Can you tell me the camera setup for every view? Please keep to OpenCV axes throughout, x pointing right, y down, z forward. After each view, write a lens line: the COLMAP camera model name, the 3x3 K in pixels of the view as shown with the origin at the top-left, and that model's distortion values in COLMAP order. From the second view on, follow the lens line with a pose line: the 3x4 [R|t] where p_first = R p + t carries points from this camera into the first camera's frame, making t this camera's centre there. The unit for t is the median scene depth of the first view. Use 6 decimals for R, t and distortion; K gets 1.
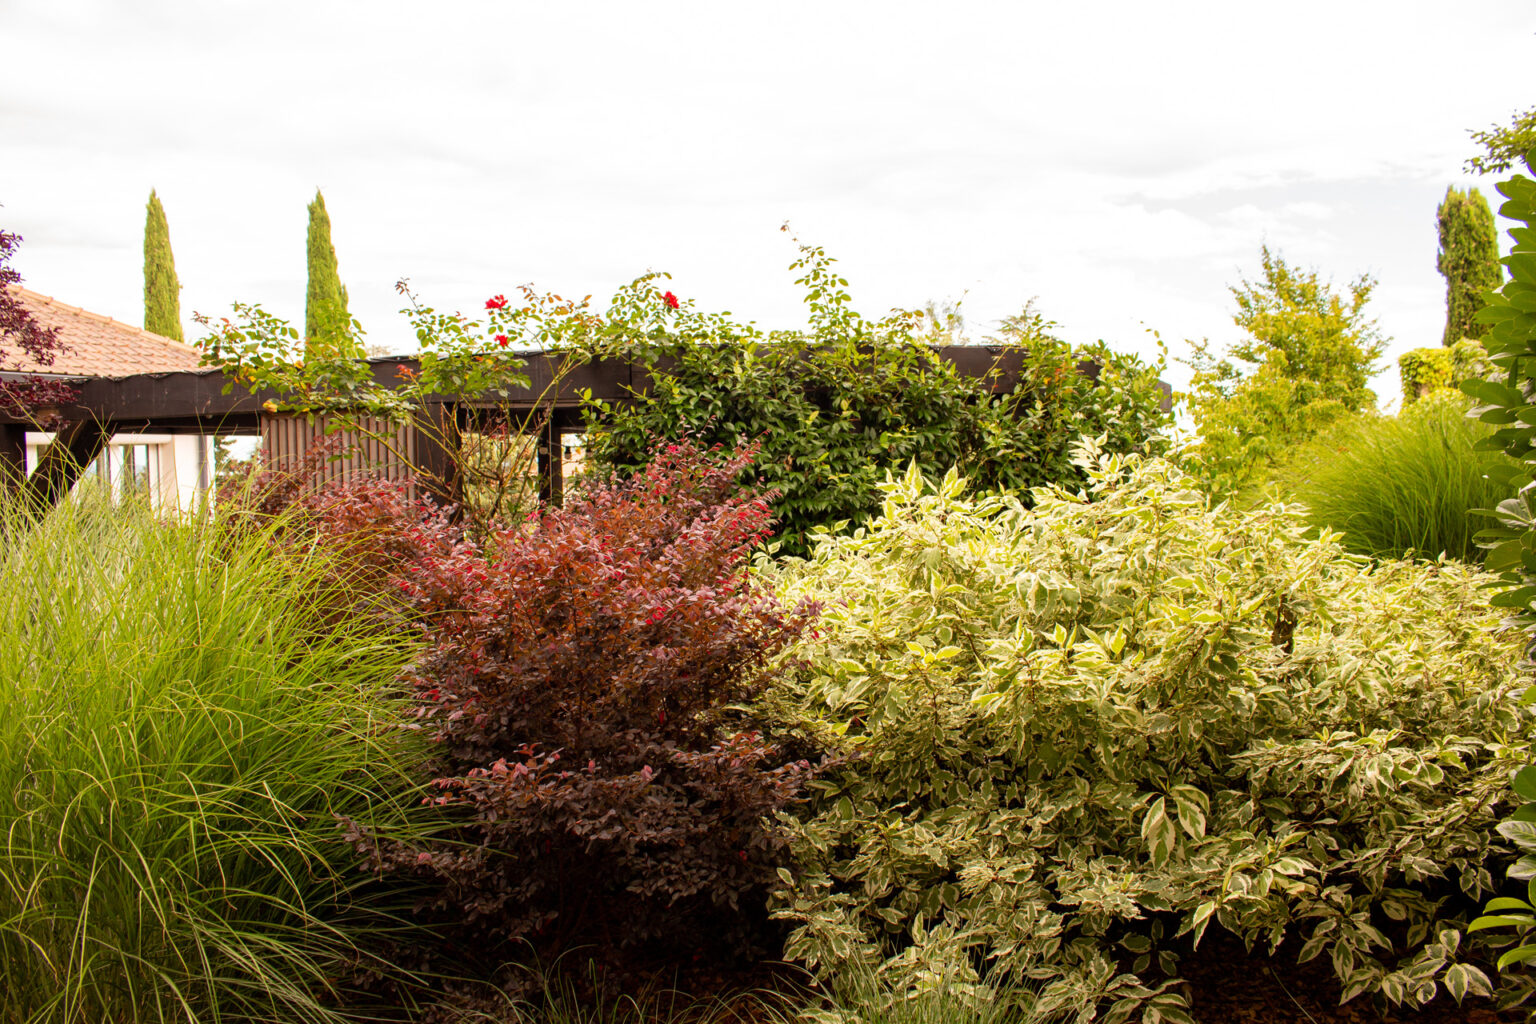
lens RADIAL K [[1311.5, 0, 768.0], [0, 1311.5, 512.0], [0, 0, 1]] dist [-0.152531, 0.124863]
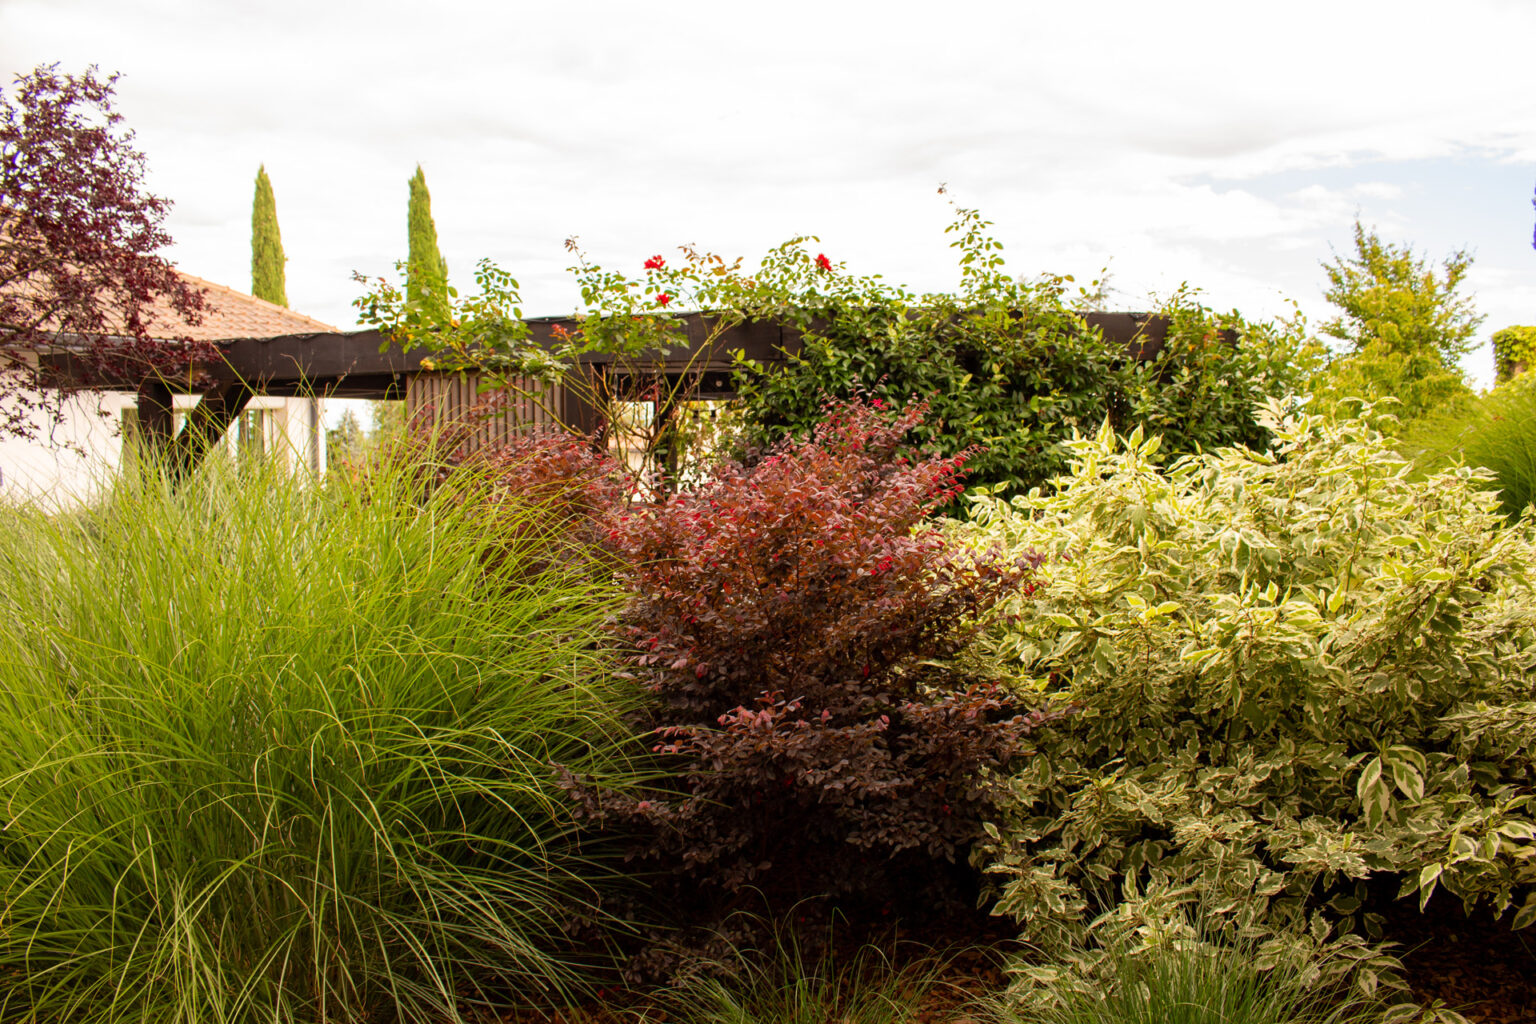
lens RADIAL K [[1282.0, 0, 772.0], [0, 1282.0, 511.2], [0, 0, 1]] dist [-0.153162, 0.125702]
pose [[0.998577, 0.012523, -0.051830, -0.062635], [-0.011450, 0.999715, 0.020958, 0.009492], [0.052078, -0.020334, 0.998436, 0.013471]]
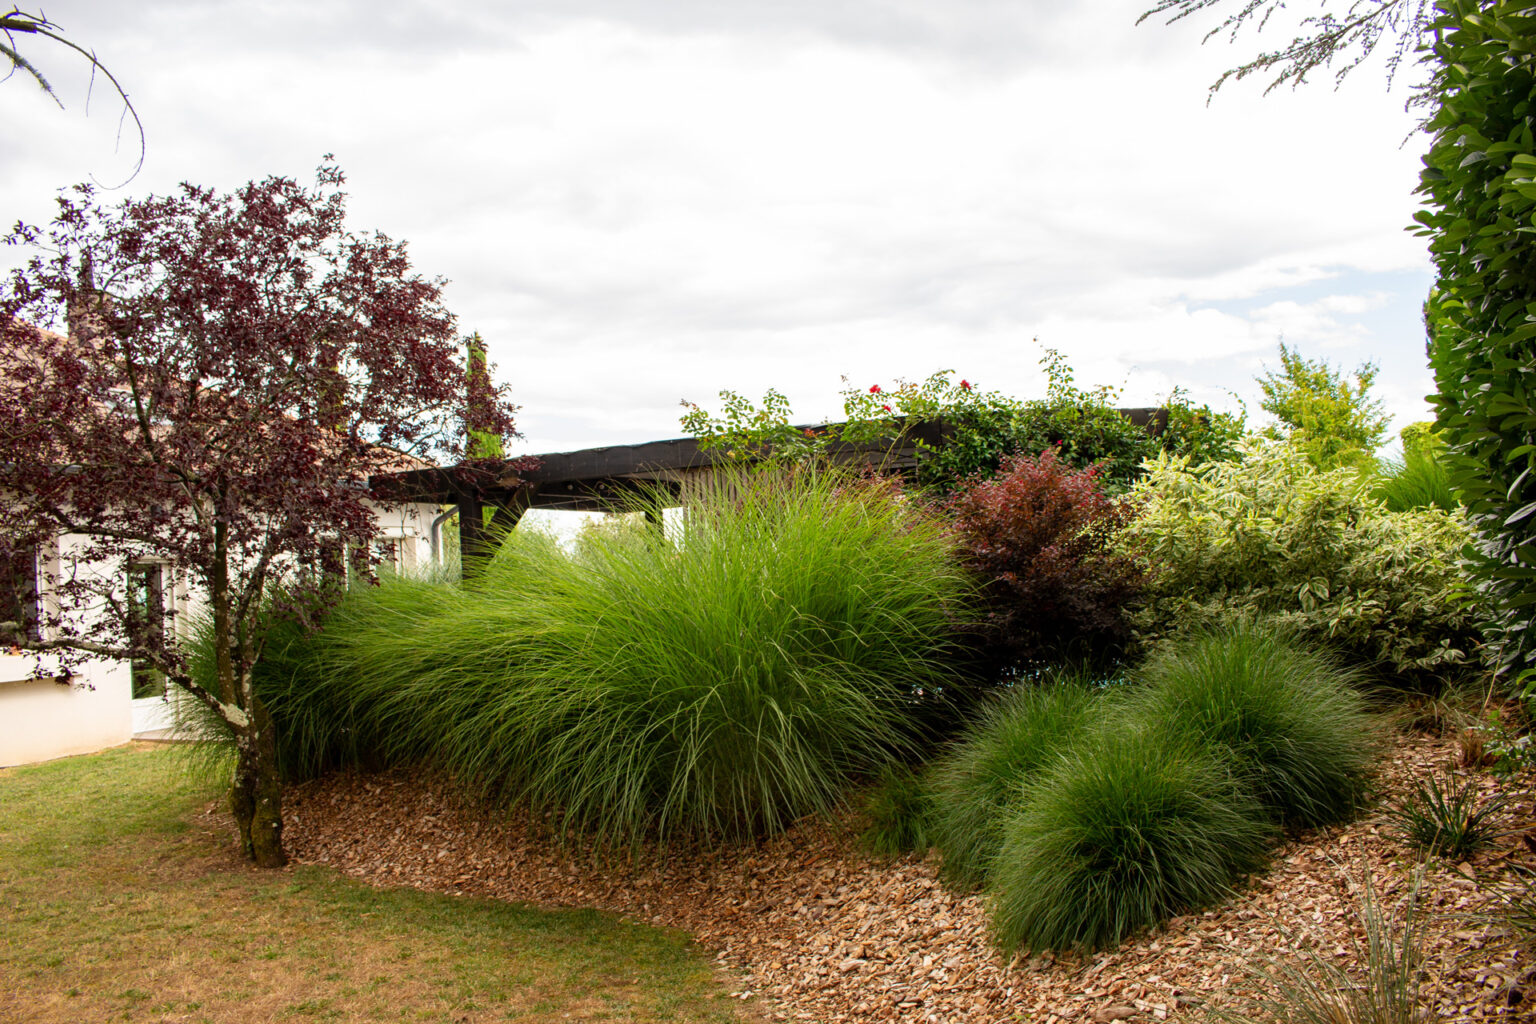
lens RADIAL K [[1282.0, 0, 772.0], [0, 1282.0, 511.2], [0, 0, 1]] dist [-0.153162, 0.125702]
pose [[0.999057, -0.041453, -0.012880, -0.318612], [0.040107, 0.995007, -0.091394, 0.143160], [0.016604, 0.090791, 0.995732, -0.640683]]
